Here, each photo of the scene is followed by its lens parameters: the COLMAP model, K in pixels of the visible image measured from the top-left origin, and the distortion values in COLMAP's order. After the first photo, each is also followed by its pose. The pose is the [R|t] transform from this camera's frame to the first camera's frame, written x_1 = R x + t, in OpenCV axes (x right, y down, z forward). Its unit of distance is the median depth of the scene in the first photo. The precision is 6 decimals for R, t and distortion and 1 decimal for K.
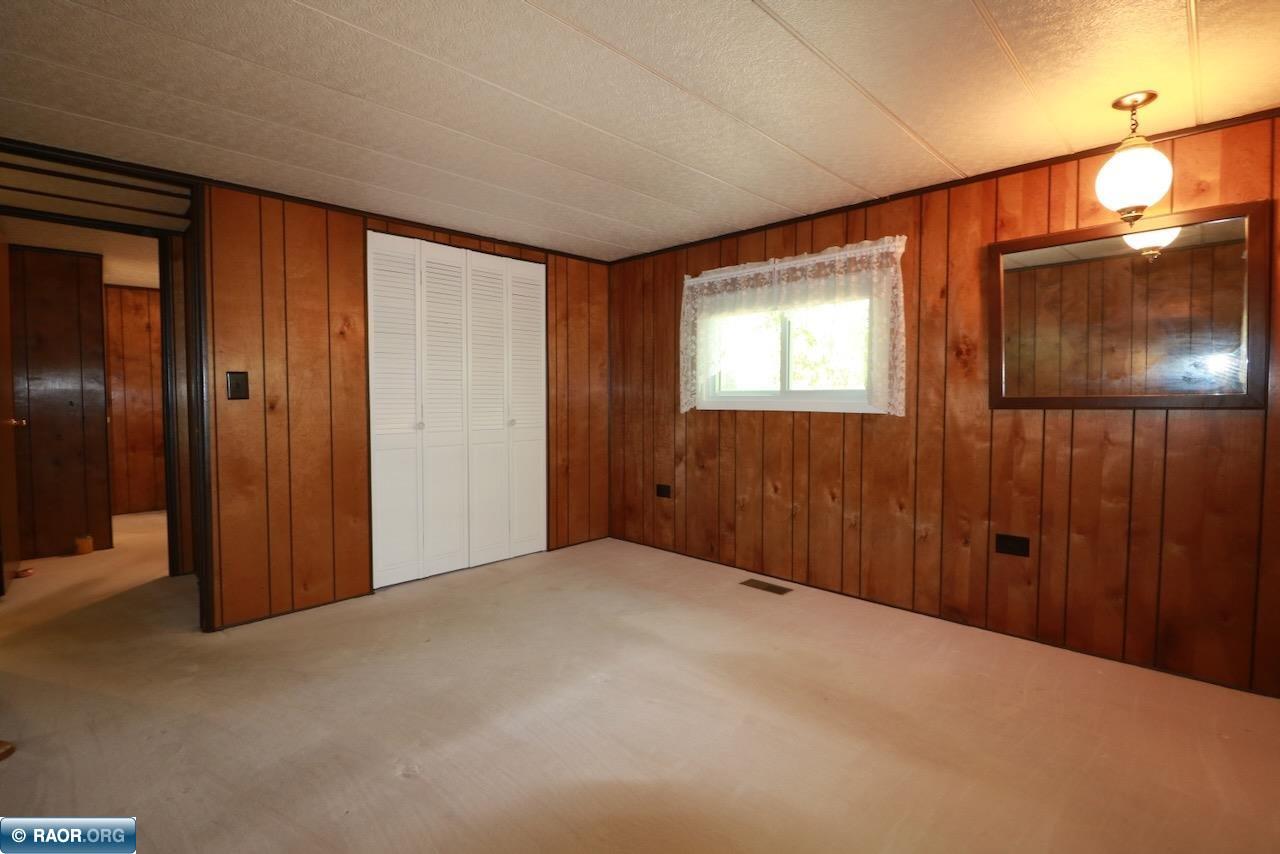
lens RADIAL K [[594.1, 0, 639.4], [0, 594.1, 418.1], [0, 0, 1]] dist [-0.000923, -0.010369]
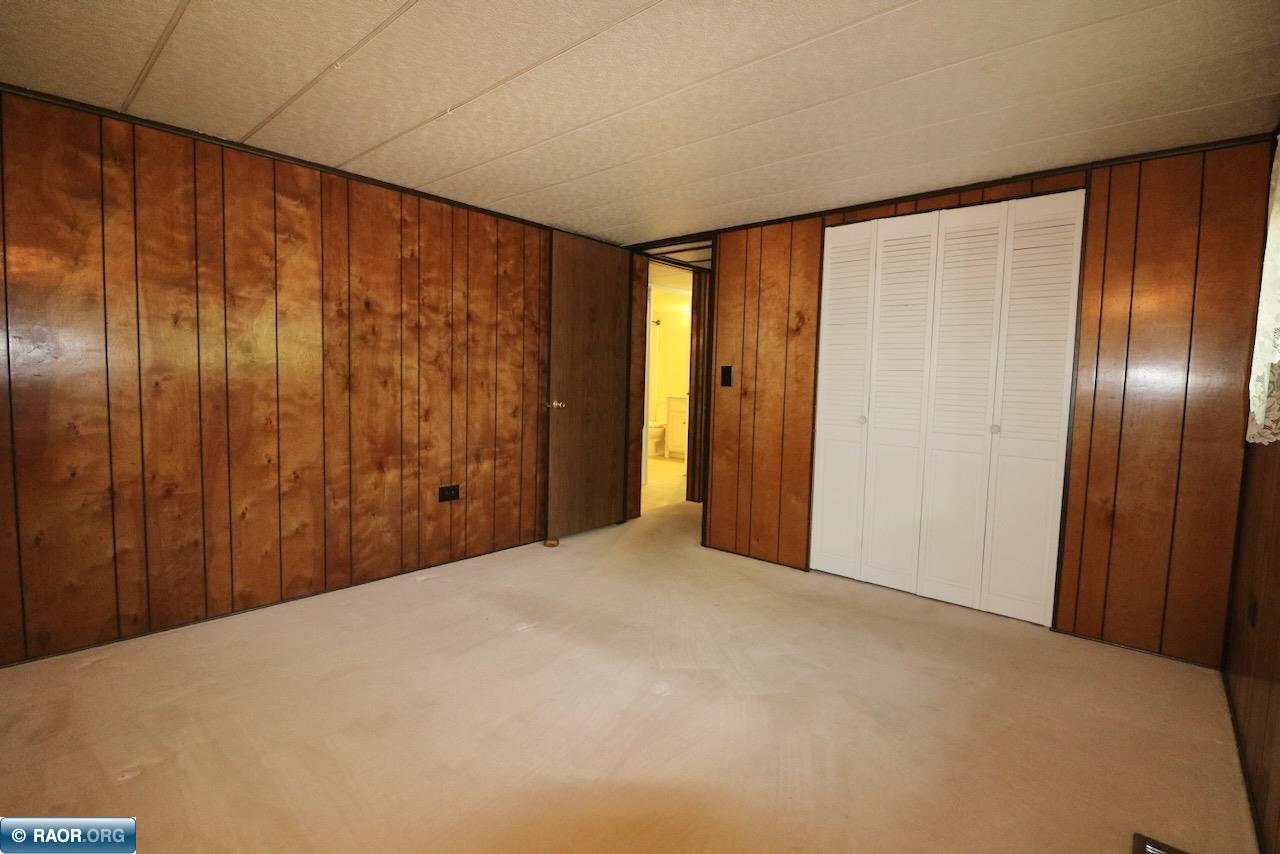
lens RADIAL K [[594.1, 0, 644.1], [0, 594.1, 423.0], [0, 0, 1]] dist [-0.000923, -0.010369]
pose [[0.054547, 0.078463, -0.995424, 0.581590], [-0.061105, 0.995302, 0.075105, -0.033253], [0.996640, 0.056728, 0.059085, 0.629040]]
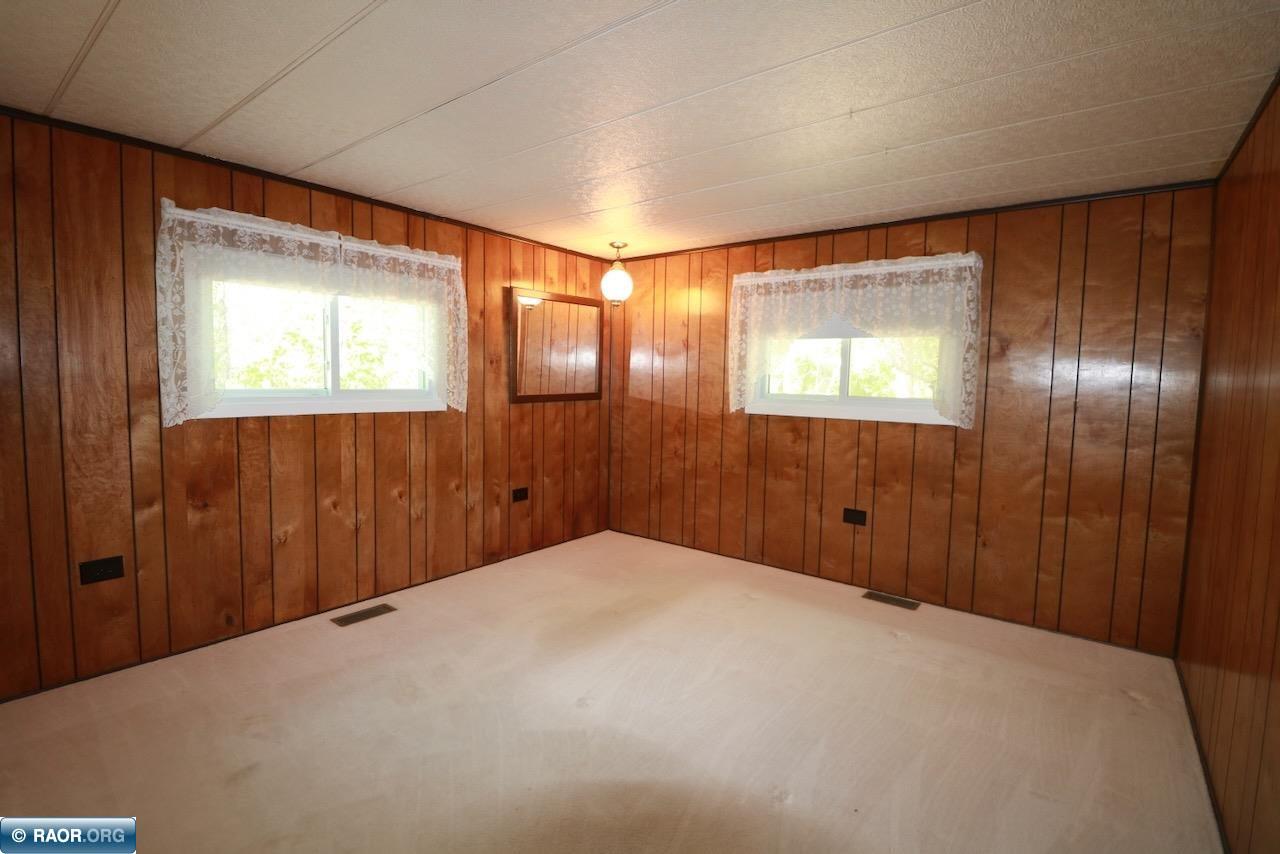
lens RADIAL K [[594.1, 0, 635.1], [0, 594.1, 432.3], [0, 0, 1]] dist [-0.000923, -0.010369]
pose [[-0.118241, -0.080764, 0.989695, -0.696936], [0.029736, 0.995952, 0.084827, -0.047362], [-0.992540, 0.039459, -0.115360, 0.711474]]
